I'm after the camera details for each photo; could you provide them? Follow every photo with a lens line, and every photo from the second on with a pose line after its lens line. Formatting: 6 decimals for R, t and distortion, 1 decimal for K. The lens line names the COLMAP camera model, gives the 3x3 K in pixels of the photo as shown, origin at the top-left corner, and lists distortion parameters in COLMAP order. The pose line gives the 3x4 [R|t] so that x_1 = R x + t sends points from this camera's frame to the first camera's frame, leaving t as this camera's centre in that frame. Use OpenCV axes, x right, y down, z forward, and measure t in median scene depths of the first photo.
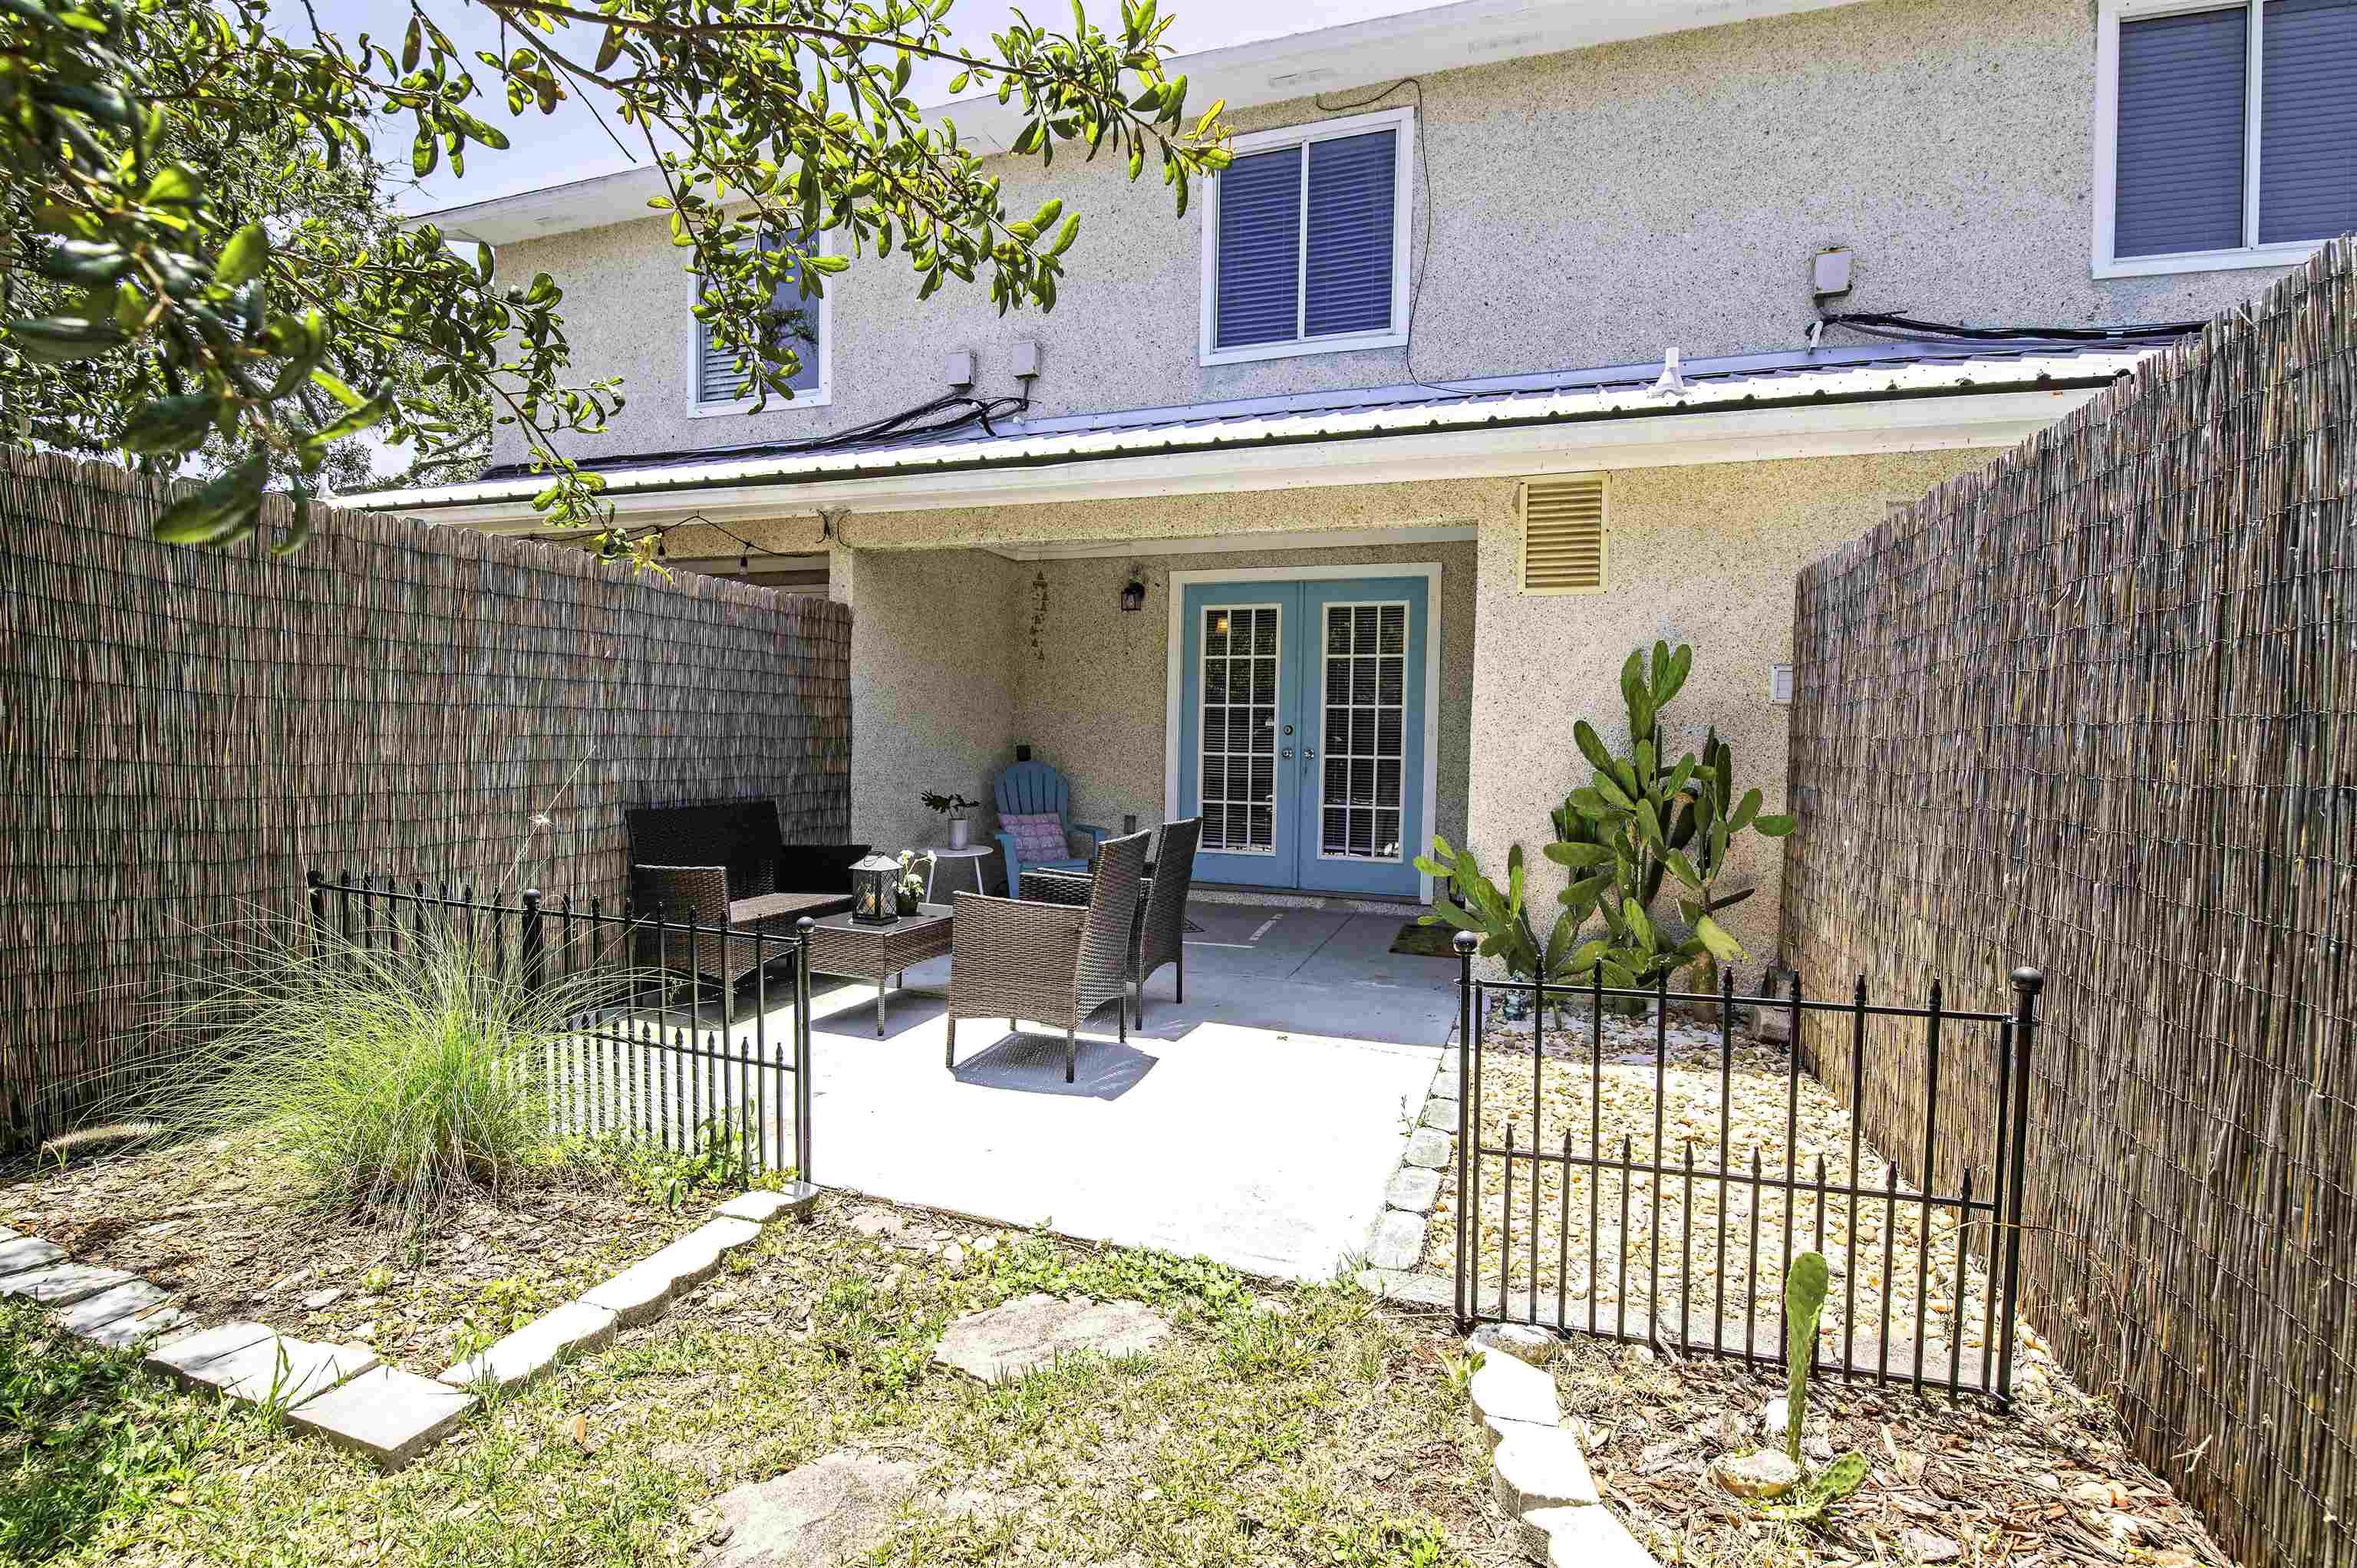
lens RADIAL K [[1048.0, 0, 1175.7], [0, 1048.0, 780.5], [0, 0, 1]] dist [-0.011101, -0.004622]
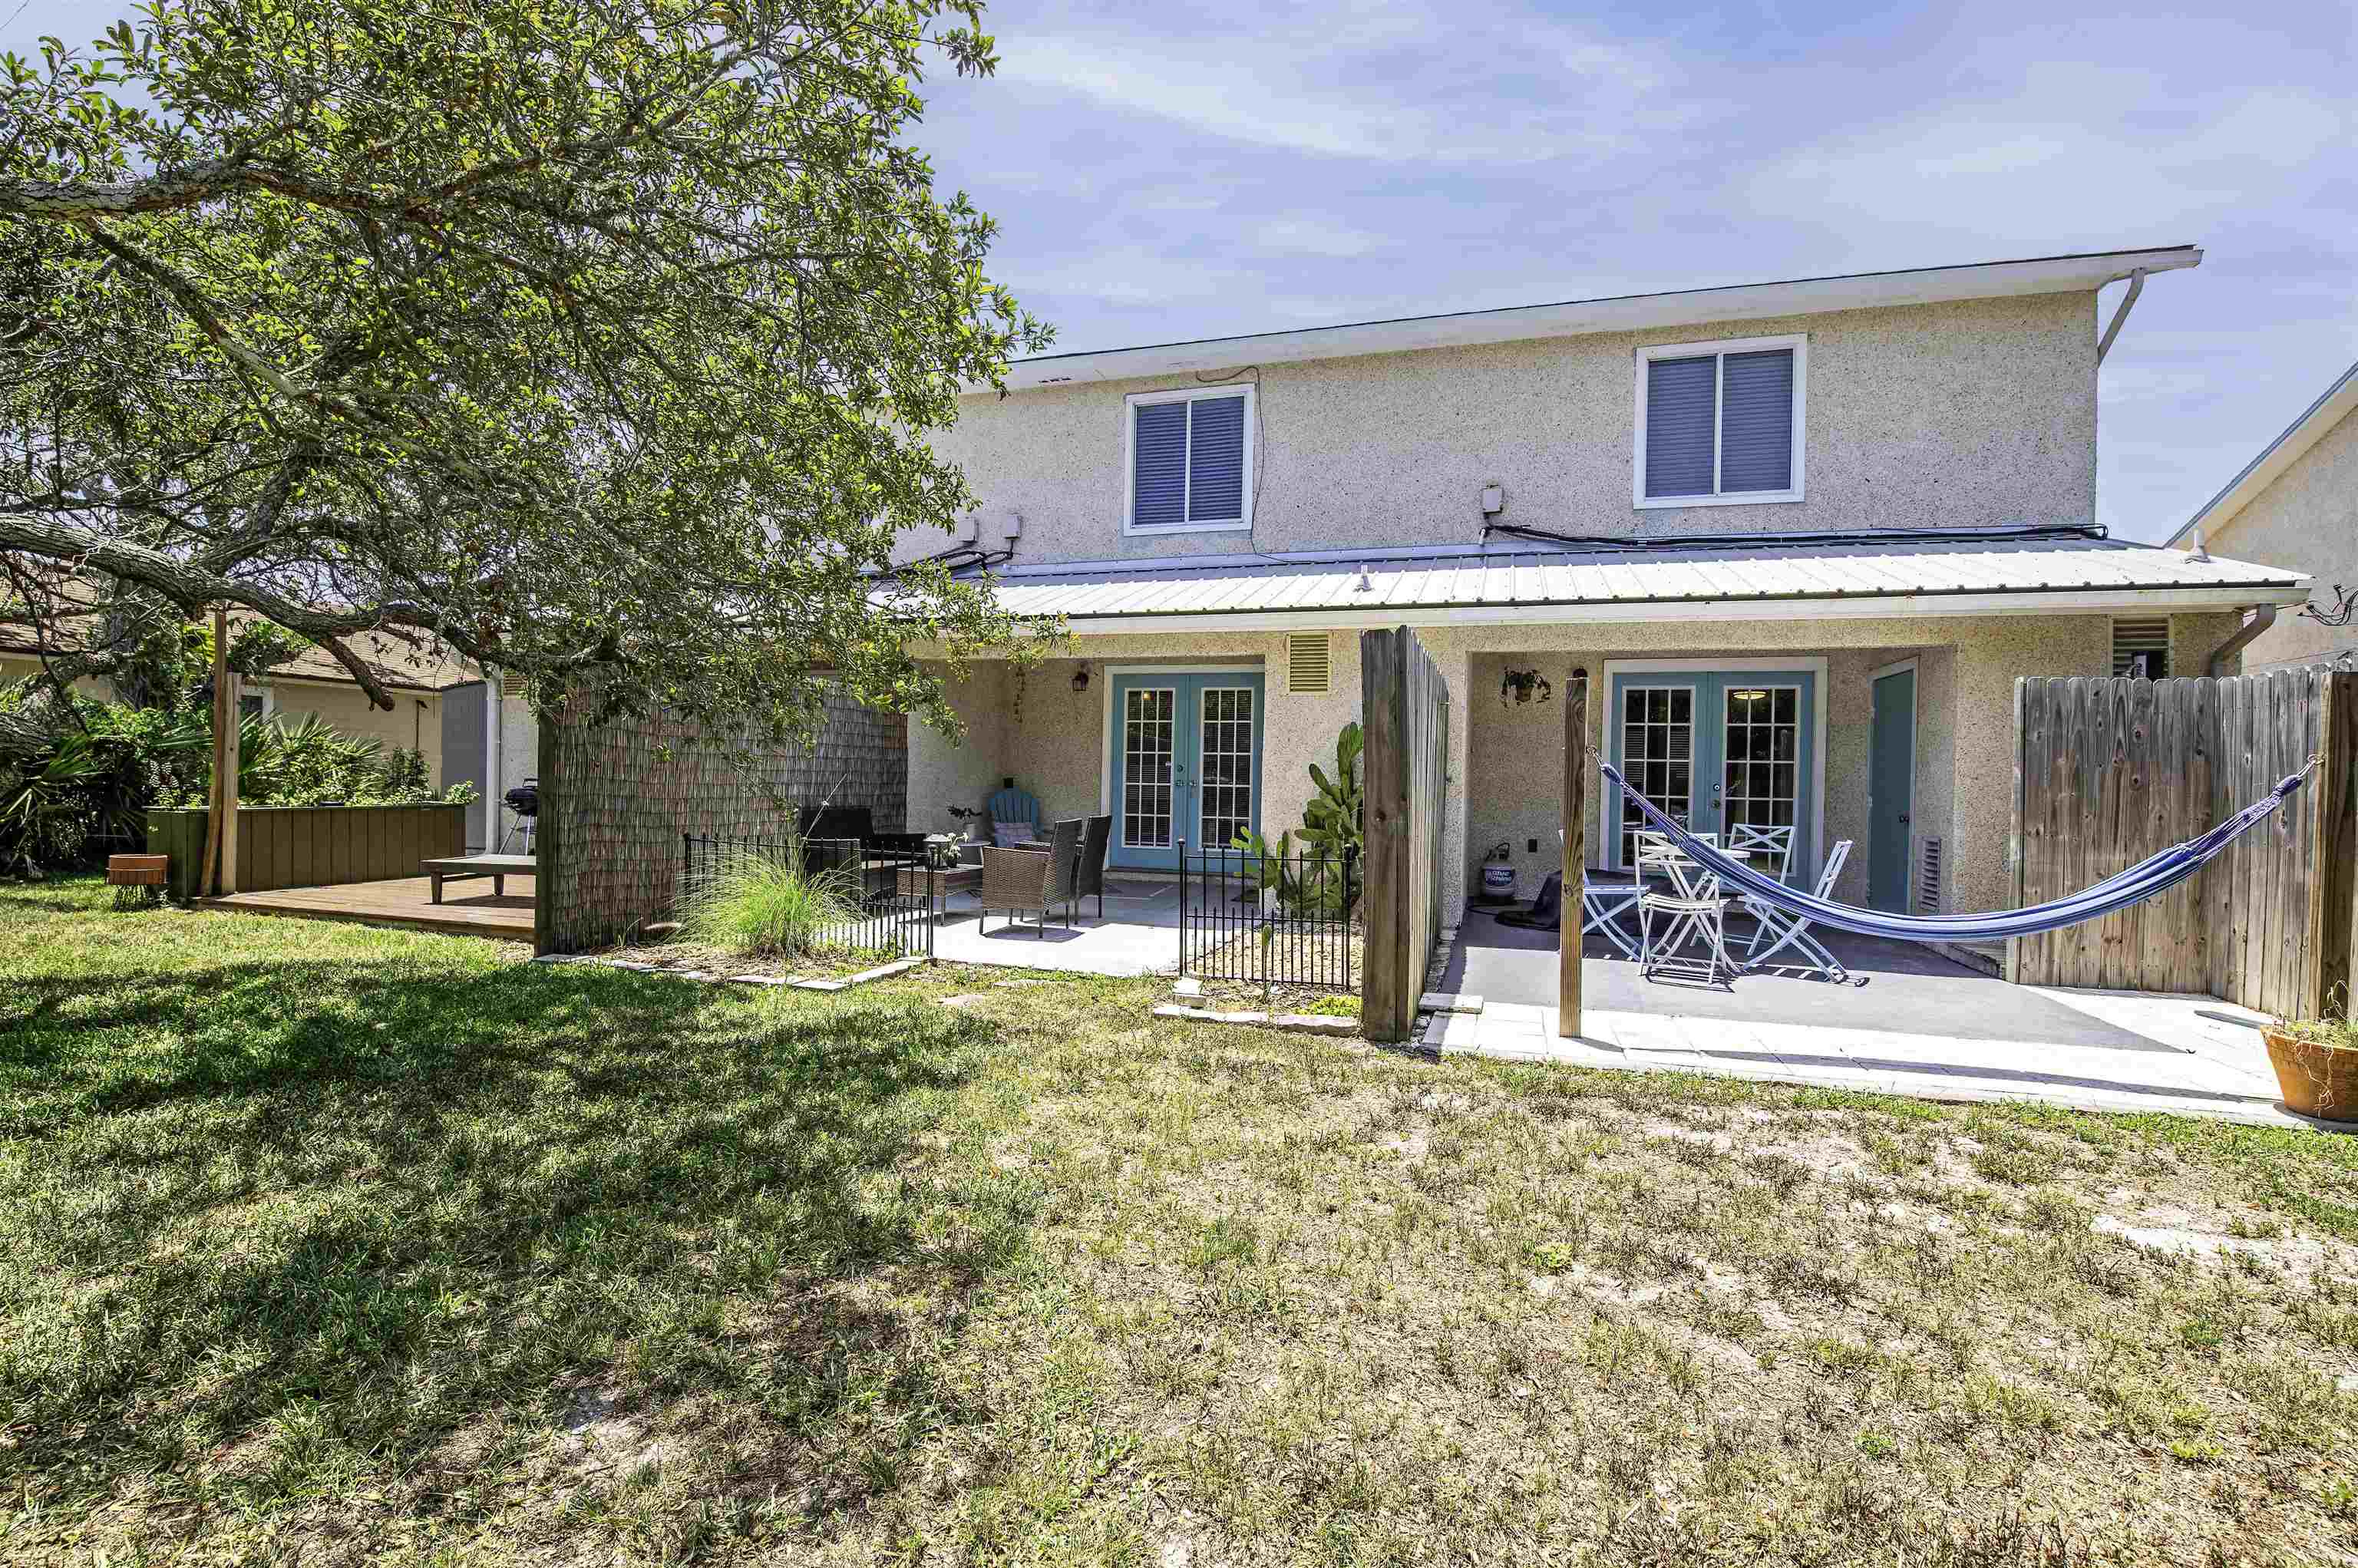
lens RADIAL K [[1048.5, 0, 1172.5], [0, 1048.5, 779.0], [0, 0, 1]] dist [-0.011101, -0.004622]
pose [[0.999527, 0.002005, 0.030676, 0.052568], [-0.000808, 0.999239, -0.038988, 0.029710], [-0.030731, 0.038945, 0.998769, -0.594216]]
